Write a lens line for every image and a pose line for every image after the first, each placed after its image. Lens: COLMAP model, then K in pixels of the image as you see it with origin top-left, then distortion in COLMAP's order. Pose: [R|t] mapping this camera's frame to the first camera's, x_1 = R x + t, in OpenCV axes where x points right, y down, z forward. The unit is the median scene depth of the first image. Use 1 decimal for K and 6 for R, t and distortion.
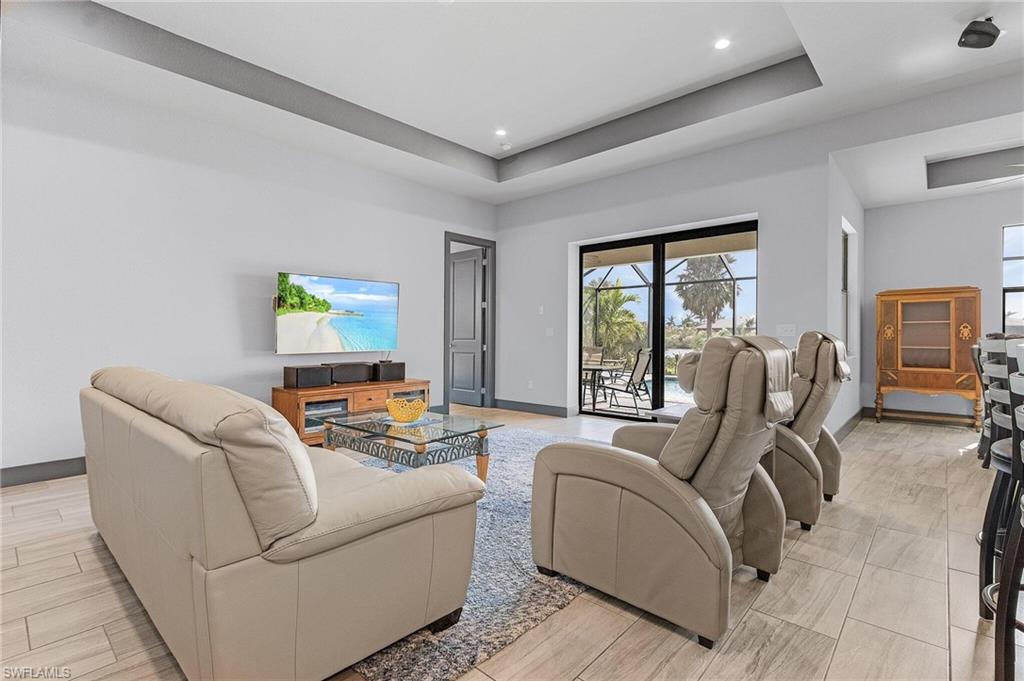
lens RADIAL K [[478.3, 0, 503.8], [0, 478.3, 340.9], [0, 0, 1]] dist [-0.000728, 0.000438]
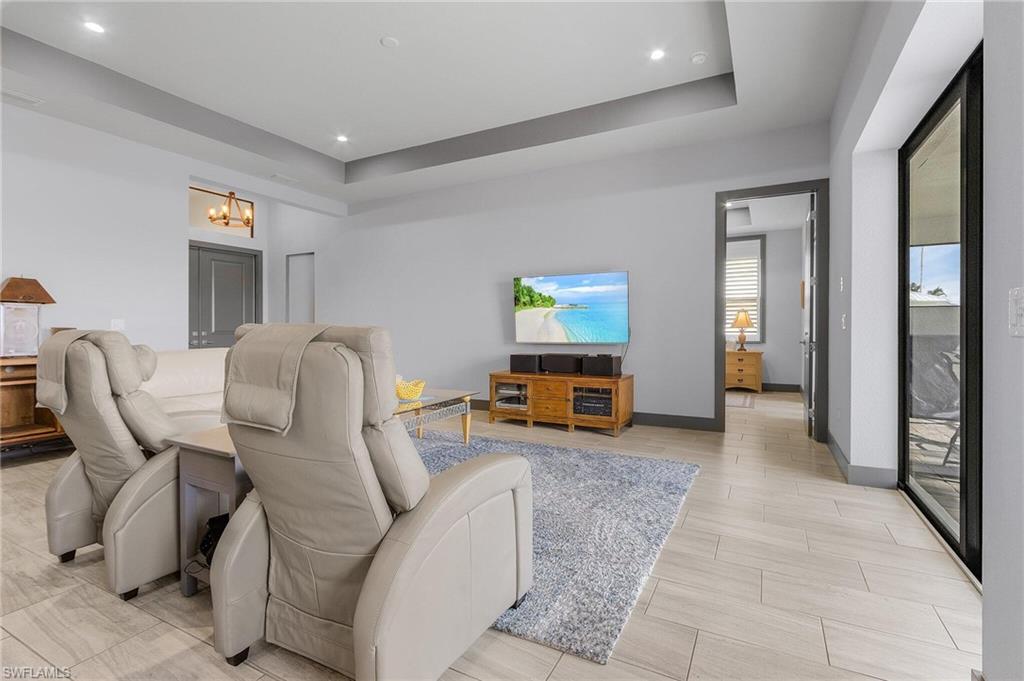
lens RADIAL K [[478.3, 0, 511.4], [0, 478.3, 333.4], [0, 0, 1]] dist [-0.000728, 0.000438]
pose [[0.246879, 0.018911, -0.968862, 0.705590], [0.003366, 0.999787, 0.020373, -0.021628], [0.969041, -0.008291, 0.246762, 0.646310]]
